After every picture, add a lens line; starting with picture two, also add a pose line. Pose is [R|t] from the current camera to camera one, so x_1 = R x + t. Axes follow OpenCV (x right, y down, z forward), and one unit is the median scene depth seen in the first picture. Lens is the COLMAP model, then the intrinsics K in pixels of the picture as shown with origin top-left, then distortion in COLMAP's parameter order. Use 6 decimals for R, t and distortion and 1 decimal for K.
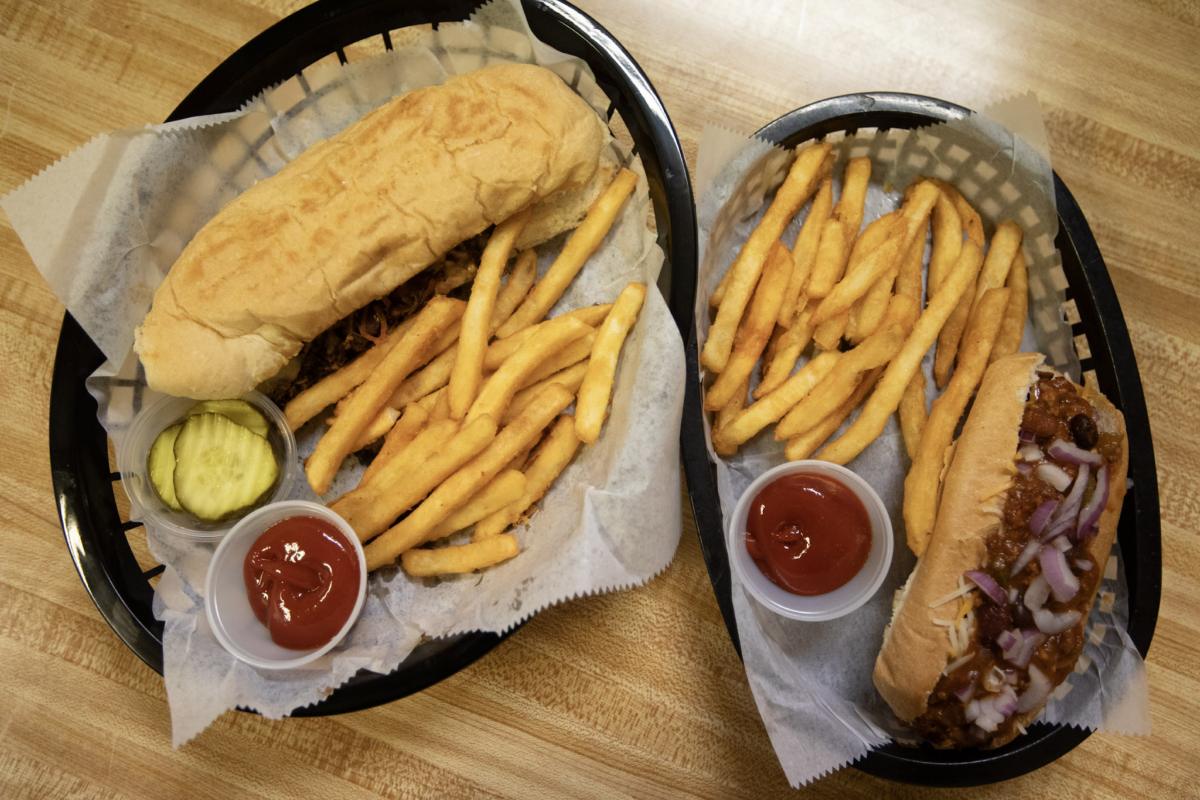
lens RADIAL K [[945.8, 0, 598.2], [0, 945.8, 384.3], [0, 0, 1]] dist [0.001059, 0.008503]
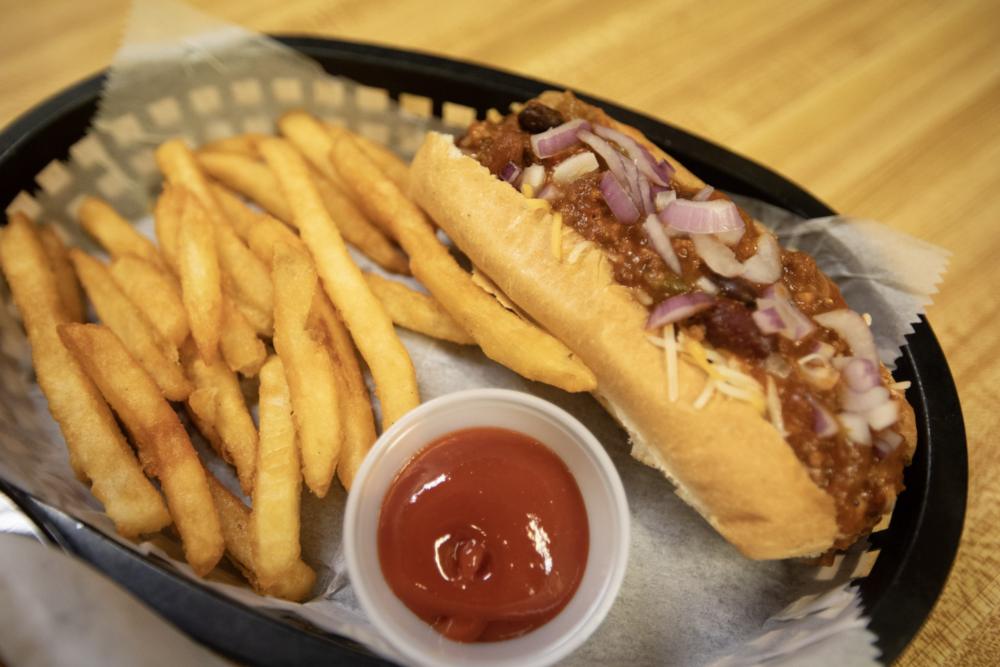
lens RADIAL K [[788.1, 0, 498.5], [0, 788.1, 320.4], [0, 0, 1]] dist [0.001059, 0.008503]
pose [[0.487365, -0.734353, 0.472441, 0.091461], [0.862024, 0.490904, -0.126203, 0.164851], [-0.139246, 0.468762, 0.872280, 0.517719]]
